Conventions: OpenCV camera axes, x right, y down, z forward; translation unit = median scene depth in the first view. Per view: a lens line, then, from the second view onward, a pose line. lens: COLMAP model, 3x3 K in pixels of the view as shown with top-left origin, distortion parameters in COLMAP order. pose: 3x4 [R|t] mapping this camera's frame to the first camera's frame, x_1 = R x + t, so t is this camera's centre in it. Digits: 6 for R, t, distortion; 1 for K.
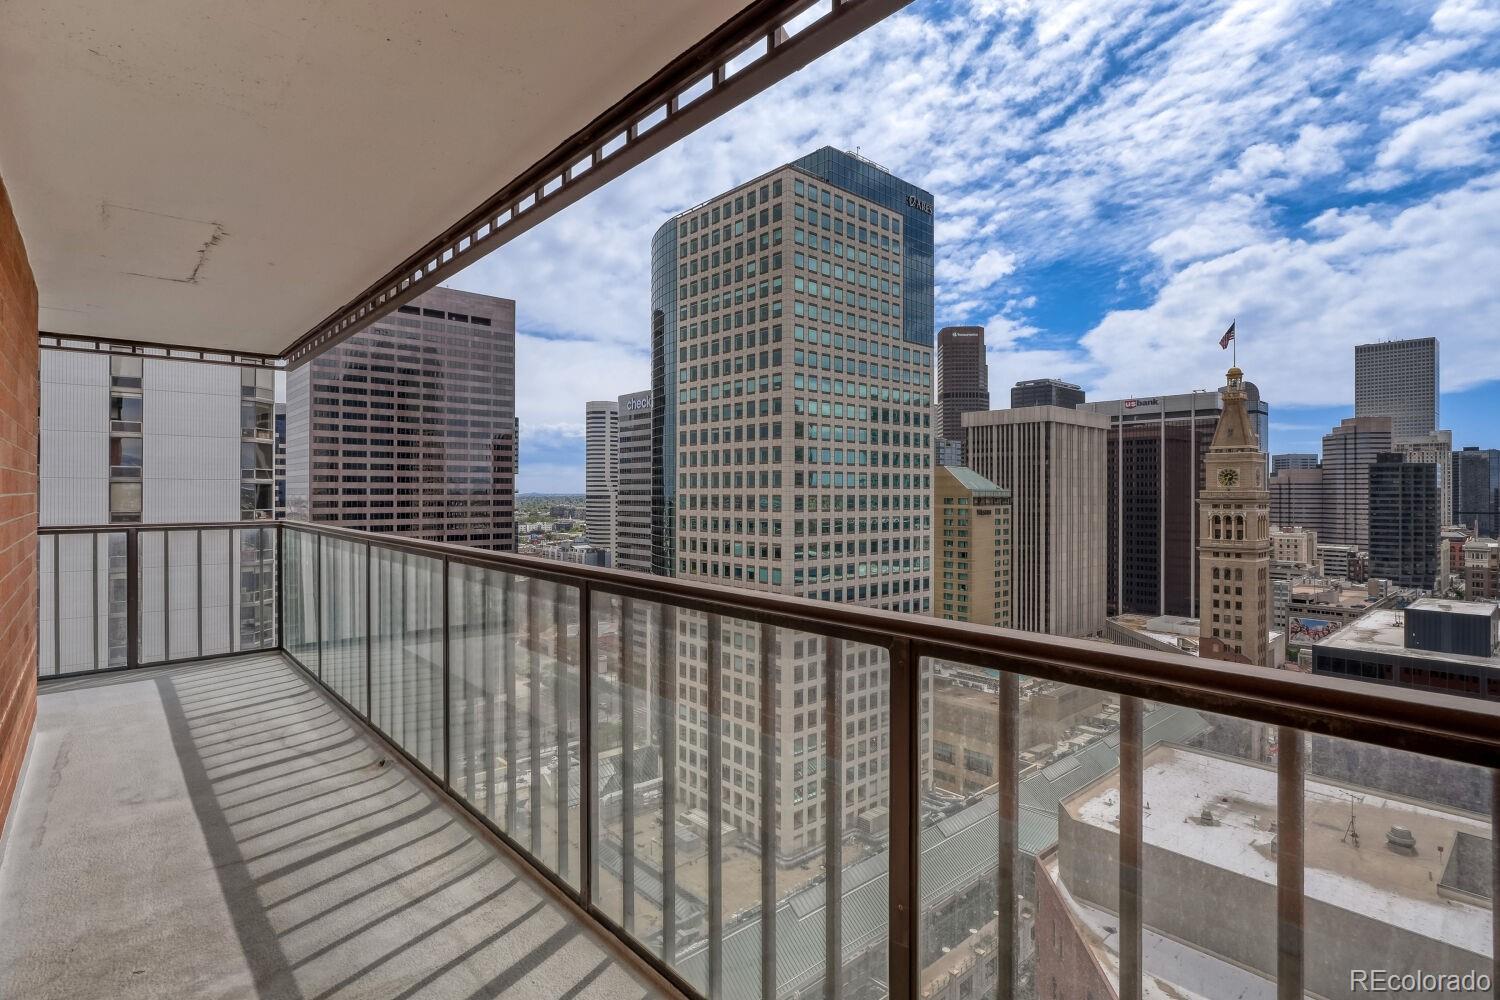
lens RADIAL K [[736.9, 0, 745.1], [0, 736.9, 493.1], [0, 0, 1]] dist [-0.017722, 0.002353]
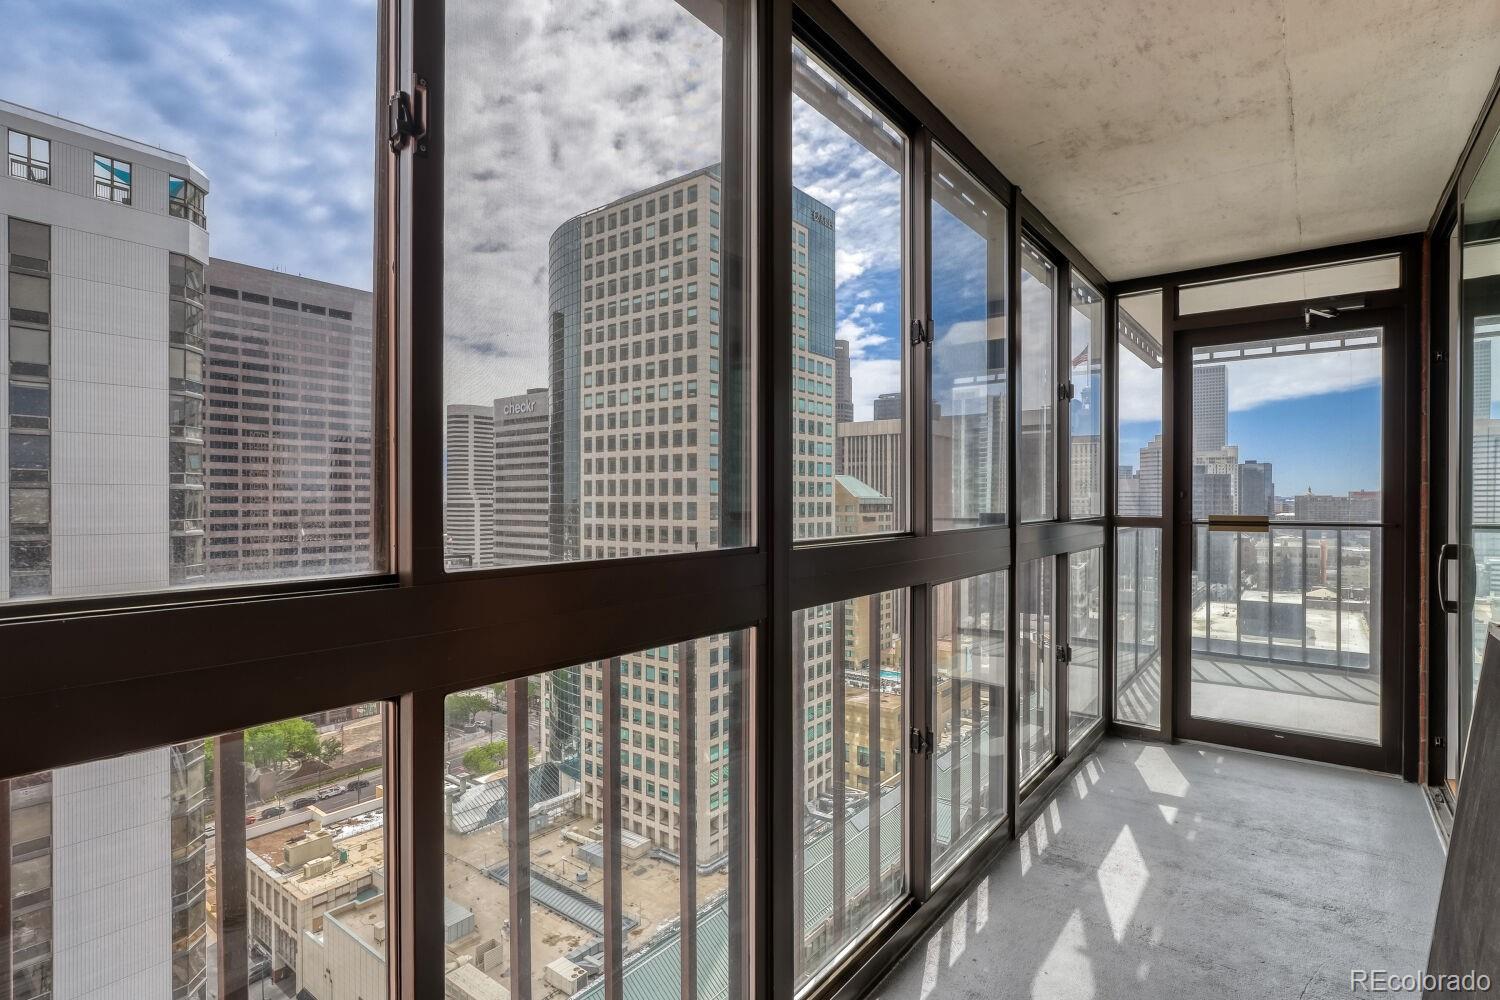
lens RADIAL K [[736.9, 0, 748.4], [0, 736.9, 506.3], [0, 0, 1]] dist [-0.017722, 0.002353]
pose [[0.983094, -0.002717, 0.183084, -0.057786], [0.001439, 0.999974, 0.007115, 0.000528], [-0.183098, -0.006731, 0.983072, 0.006262]]
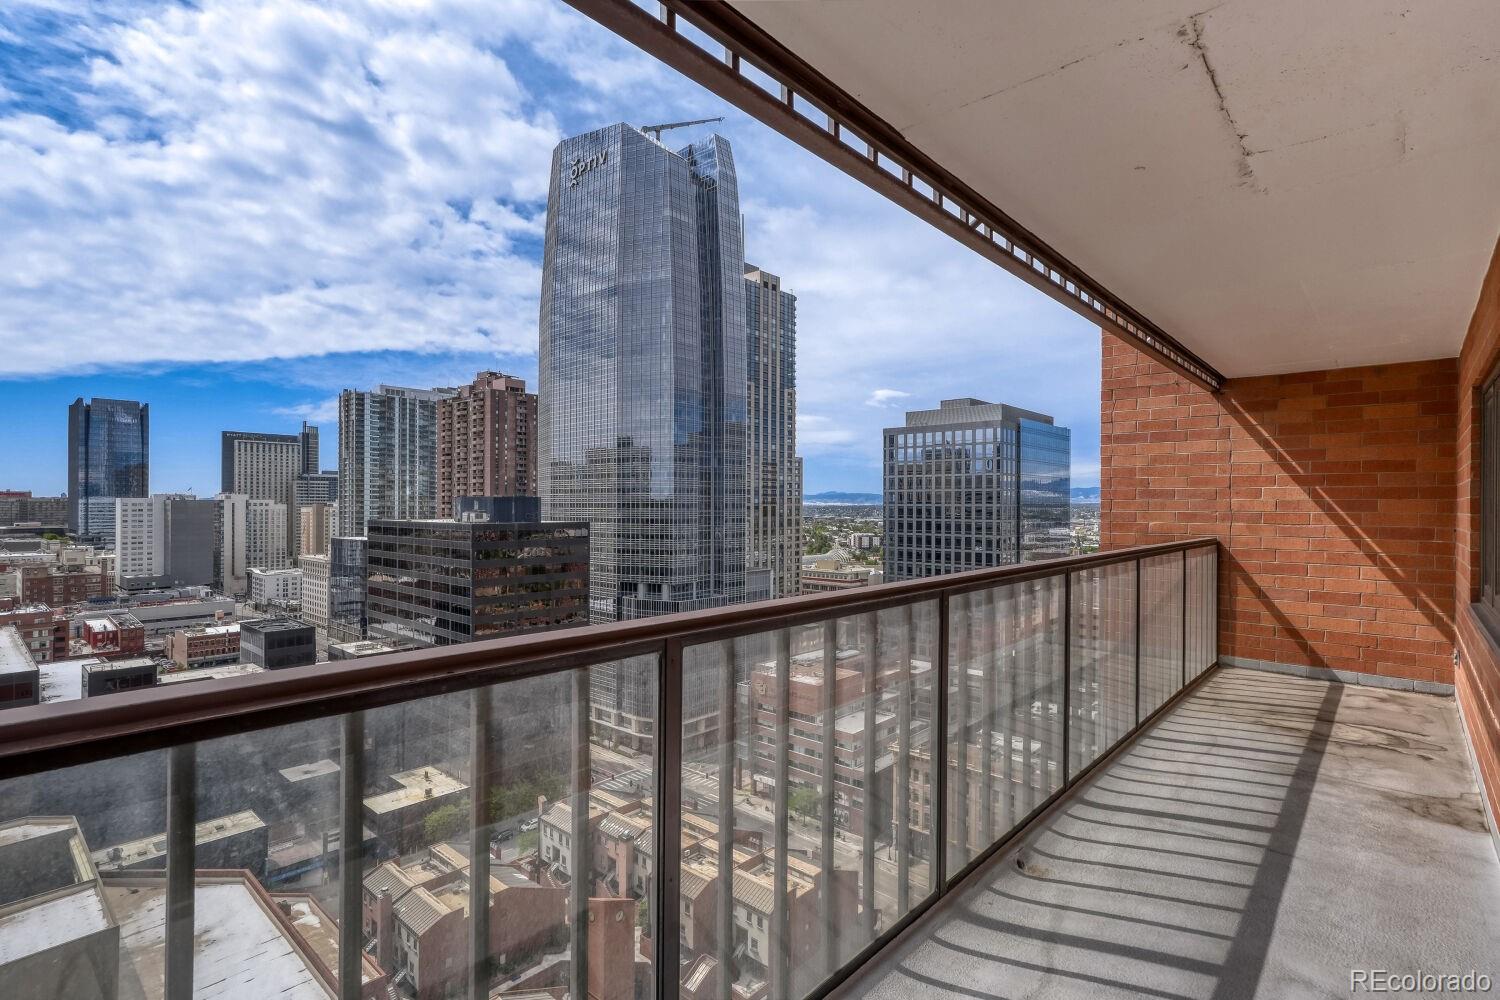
lens RADIAL K [[736.9, 0, 749.5], [0, 736.9, 501.5], [0, 0, 1]] dist [-0.017722, 0.002353]
pose [[-0.114418, 0.008598, 0.993395, -0.961952], [0.005103, 0.999954, -0.008067, 0.004619], [-0.993420, 0.004147, -0.114457, 1.083075]]
